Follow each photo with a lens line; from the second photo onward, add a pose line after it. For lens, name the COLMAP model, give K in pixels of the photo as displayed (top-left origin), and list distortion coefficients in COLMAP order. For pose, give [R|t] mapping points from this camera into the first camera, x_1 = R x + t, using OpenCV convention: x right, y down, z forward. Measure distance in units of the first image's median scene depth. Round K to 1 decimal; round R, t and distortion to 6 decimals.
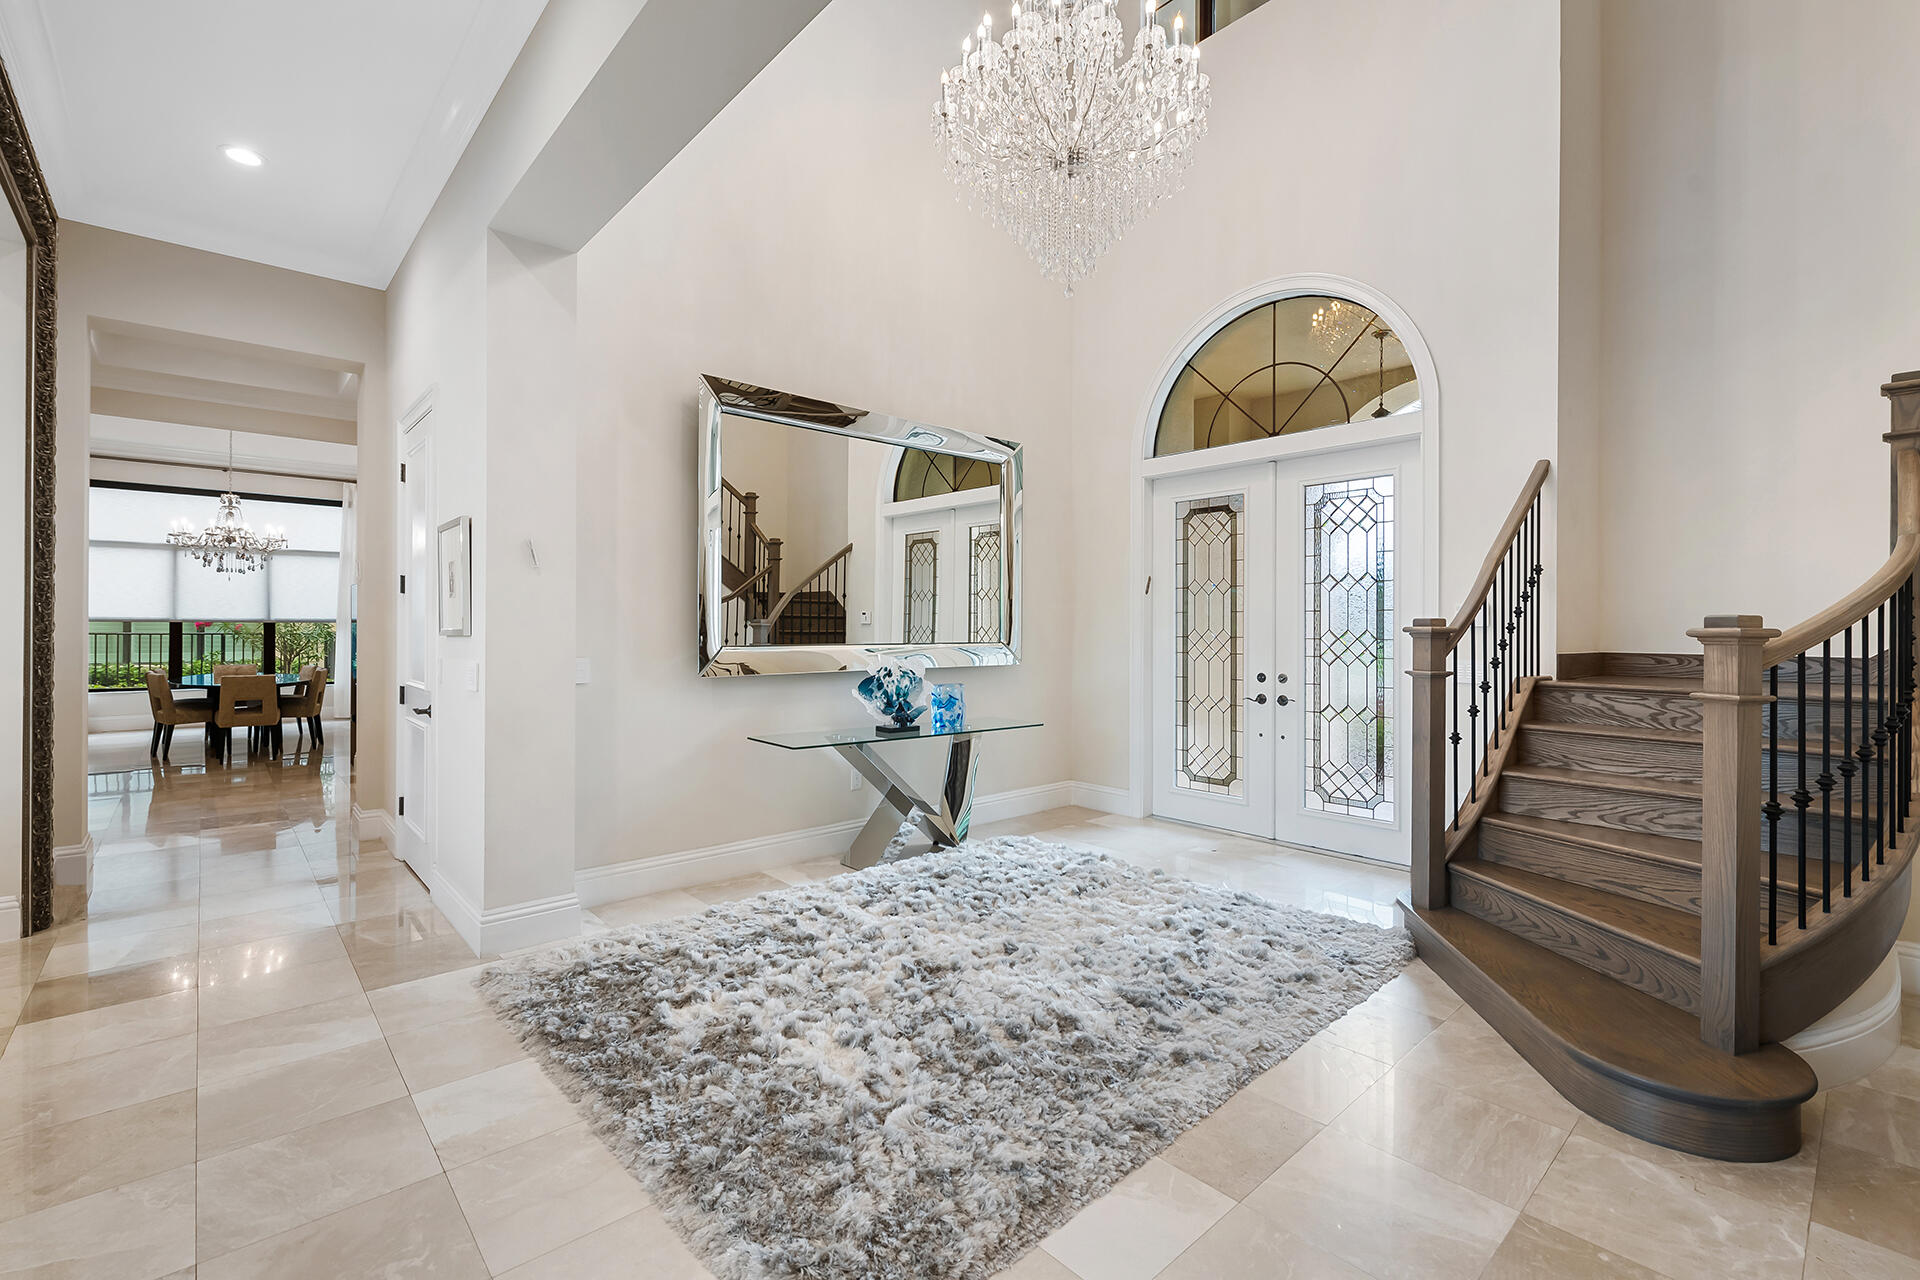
lens RADIAL K [[745.1, 0, 960.0], [0, 745.1, 640.0], [0, 0, 1]] dist [0.002294, -0.004902]
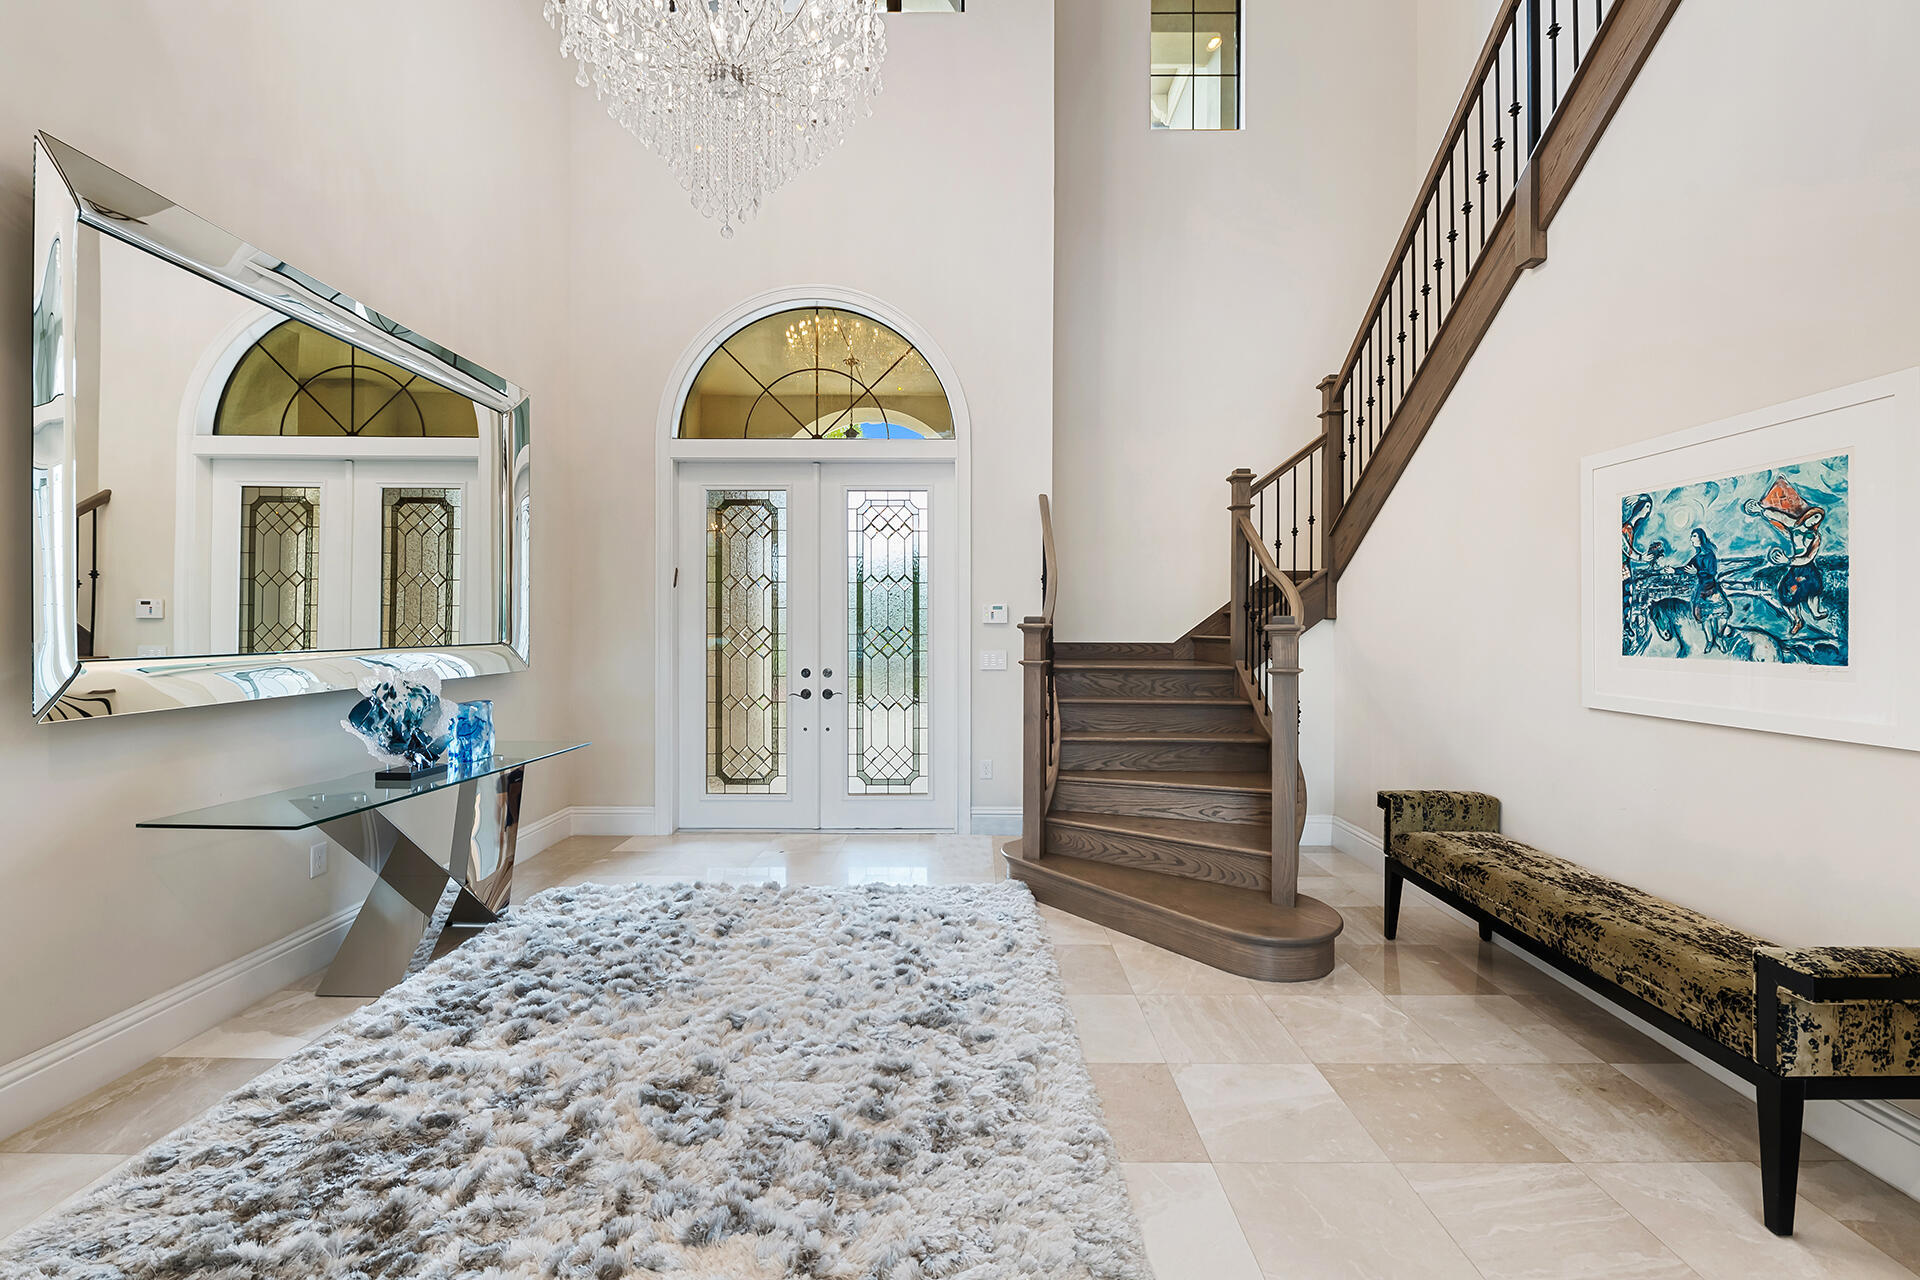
lens RADIAL K [[745.1, 0, 960.0], [0, 745.1, 640.0], [0, 0, 1]] dist [0.002294, -0.004902]
pose [[0.714643, -0.016376, 0.699298, -0.210801], [0.012663, 0.999865, 0.010473, -0.003876], [-0.699375, 0.001371, 0.714754, 0.164483]]
